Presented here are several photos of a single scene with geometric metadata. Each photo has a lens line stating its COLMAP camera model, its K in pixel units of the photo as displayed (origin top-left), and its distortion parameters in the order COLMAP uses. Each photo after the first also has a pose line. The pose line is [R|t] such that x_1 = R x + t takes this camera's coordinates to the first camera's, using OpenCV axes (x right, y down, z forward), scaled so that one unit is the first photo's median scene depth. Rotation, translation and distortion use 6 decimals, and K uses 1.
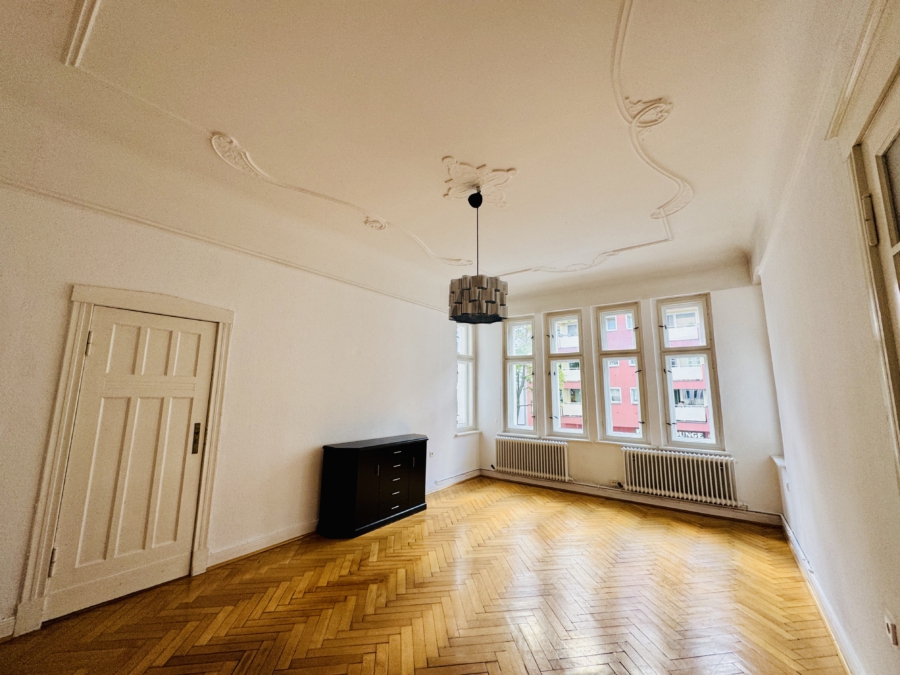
lens RADIAL K [[358.6, 0, 450.0], [0, 358.6, 337.5], [0, 0, 1]] dist [-0.000670, -0.000231]
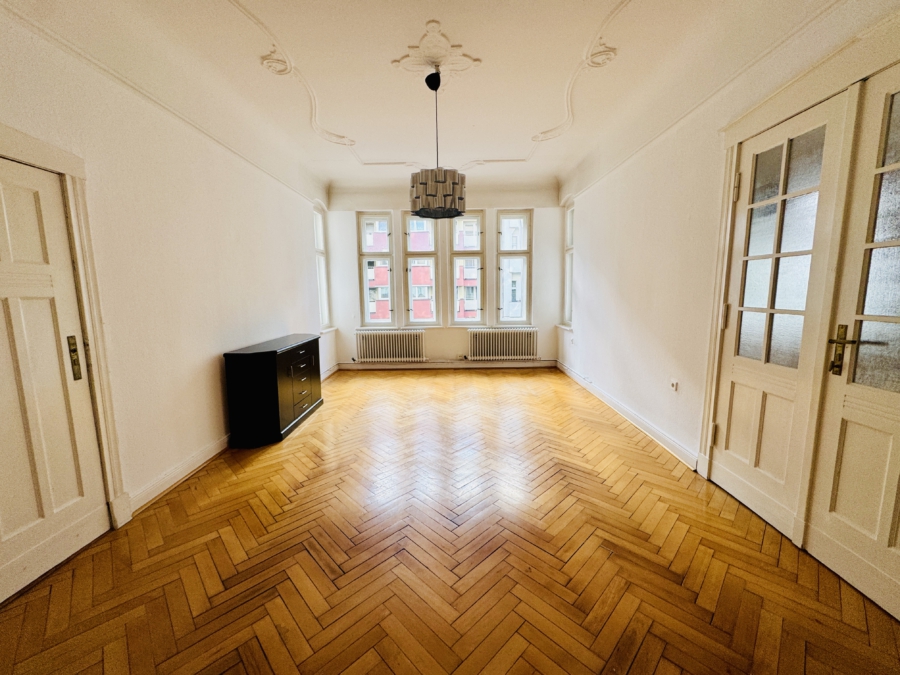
lens RADIAL K [[358.6, 0, 450.0], [0, 358.6, 337.5], [0, 0, 1]] dist [-0.000670, -0.000231]
pose [[0.804495, -0.097748, 0.585861, -0.337010], [-0.066733, 0.965245, 0.252683, 0.018538], [-0.590198, -0.242379, 0.770012, 0.054084]]
